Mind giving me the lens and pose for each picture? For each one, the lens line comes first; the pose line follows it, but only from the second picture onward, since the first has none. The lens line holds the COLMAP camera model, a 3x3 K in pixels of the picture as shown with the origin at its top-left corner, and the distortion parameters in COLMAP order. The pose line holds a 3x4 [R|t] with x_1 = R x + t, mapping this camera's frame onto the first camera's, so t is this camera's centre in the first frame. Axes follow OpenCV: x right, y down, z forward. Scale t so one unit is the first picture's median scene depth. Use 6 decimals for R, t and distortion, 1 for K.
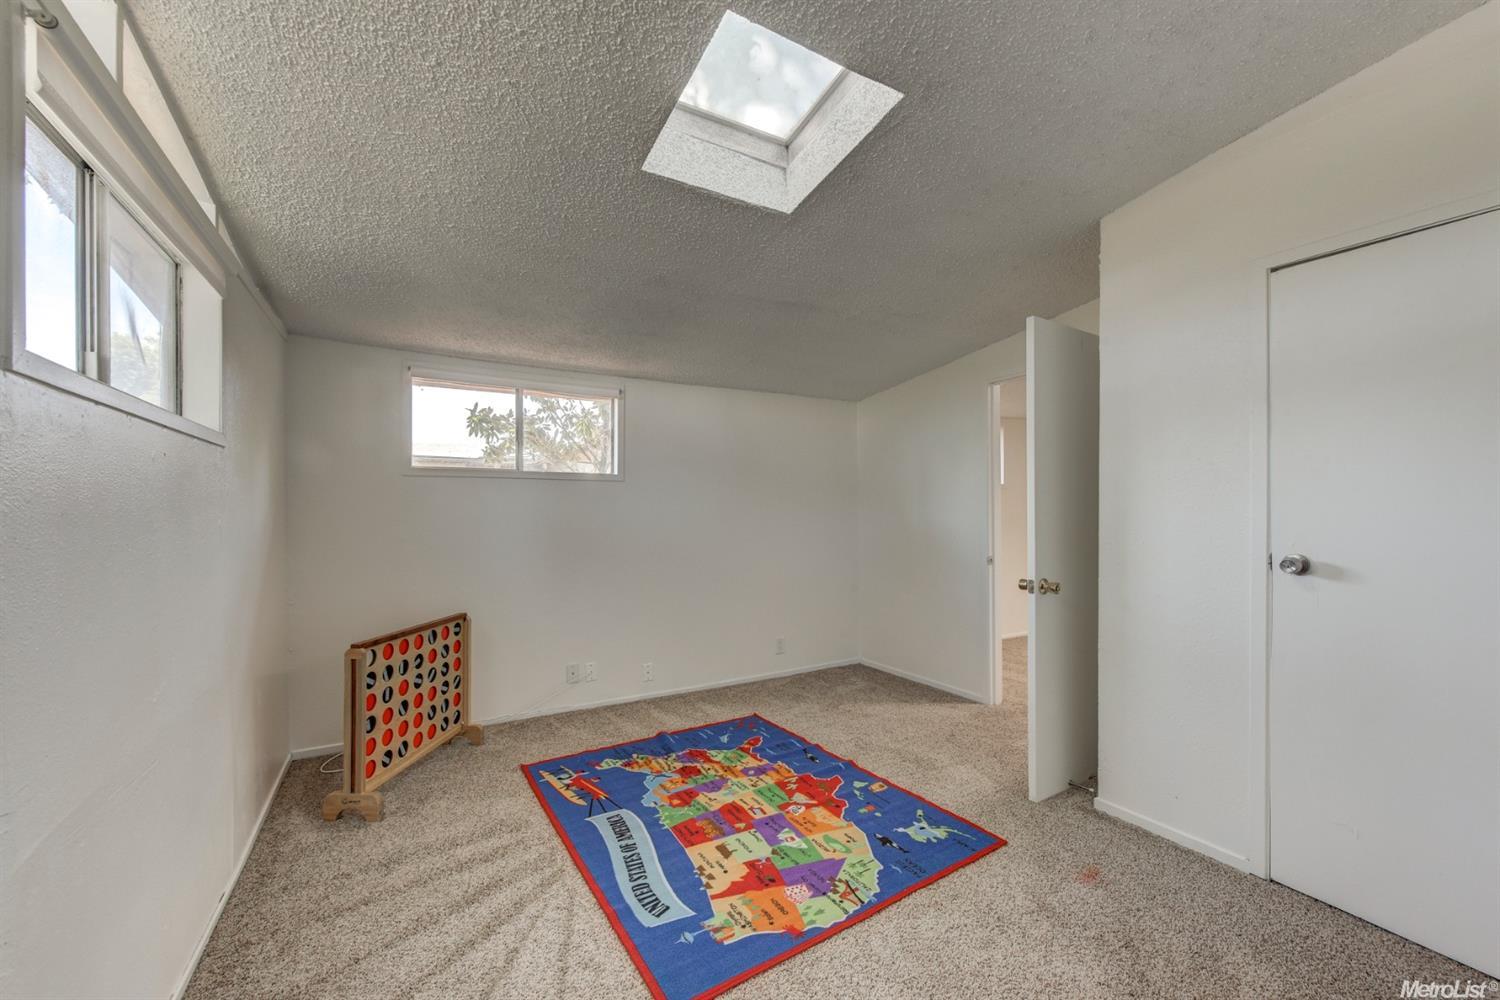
lens RADIAL K [[586.2, 0, 750.4], [0, 586.2, 506.4], [0, 0, 1]] dist [0.001279, -0.000384]
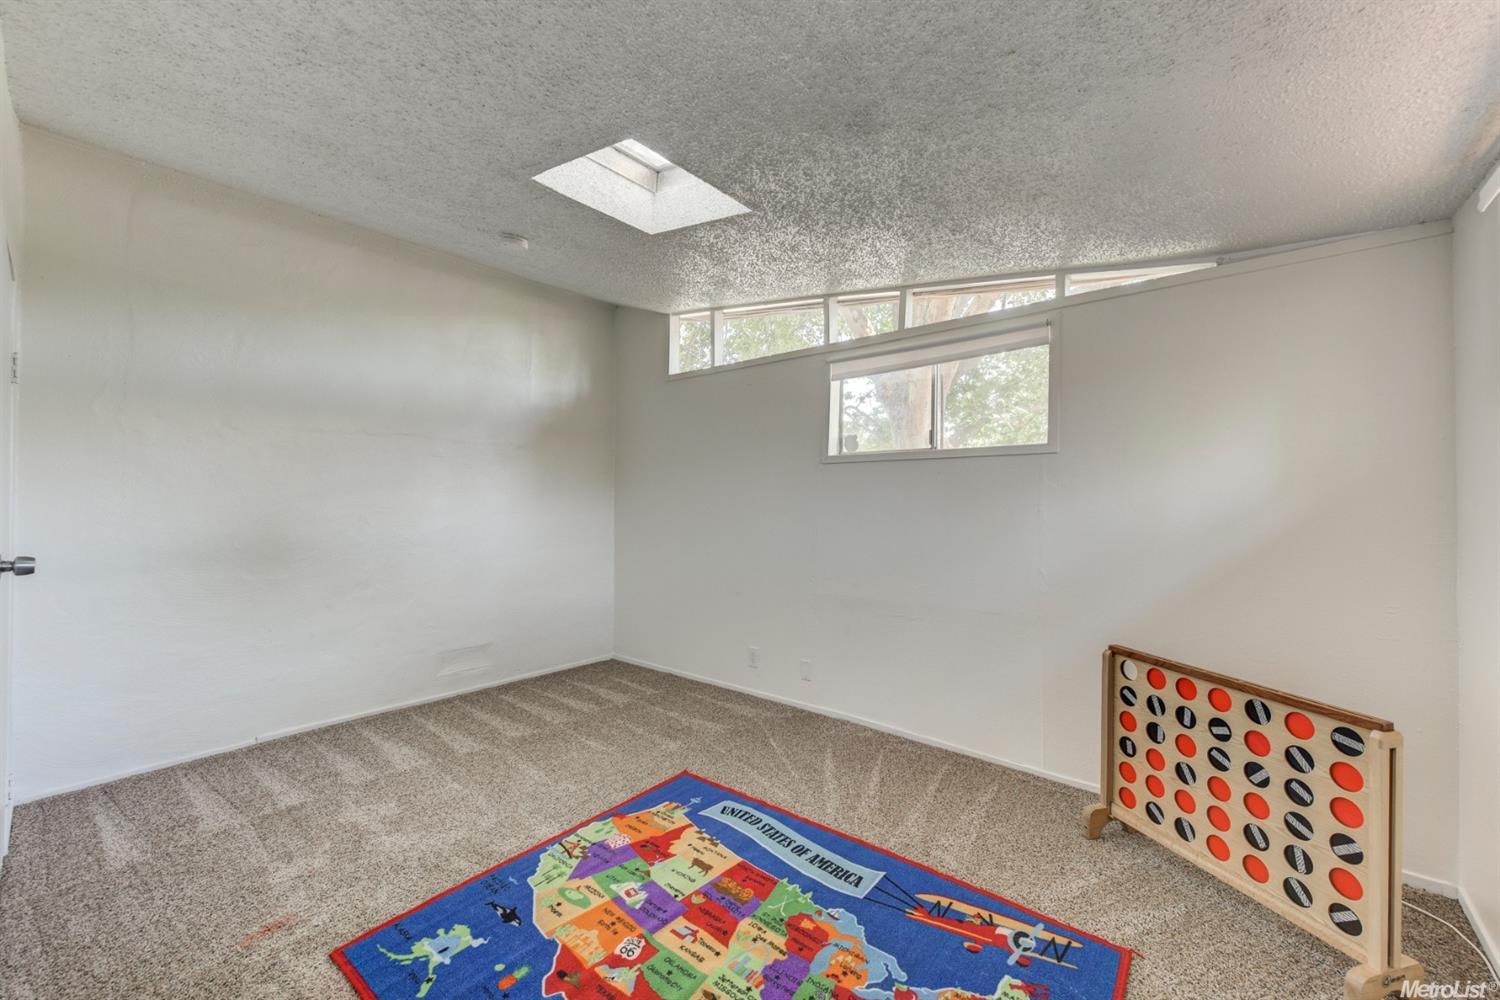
lens RADIAL K [[586.2, 0, 752.4], [0, 586.2, 503.7], [0, 0, 1]] dist [0.001279, -0.000384]
pose [[-0.941864, 0.002708, -0.335985, 0.186929], [0.003161, 0.999995, -0.000801, 0.014052], [0.335981, -0.001817, -0.941867, 1.870449]]
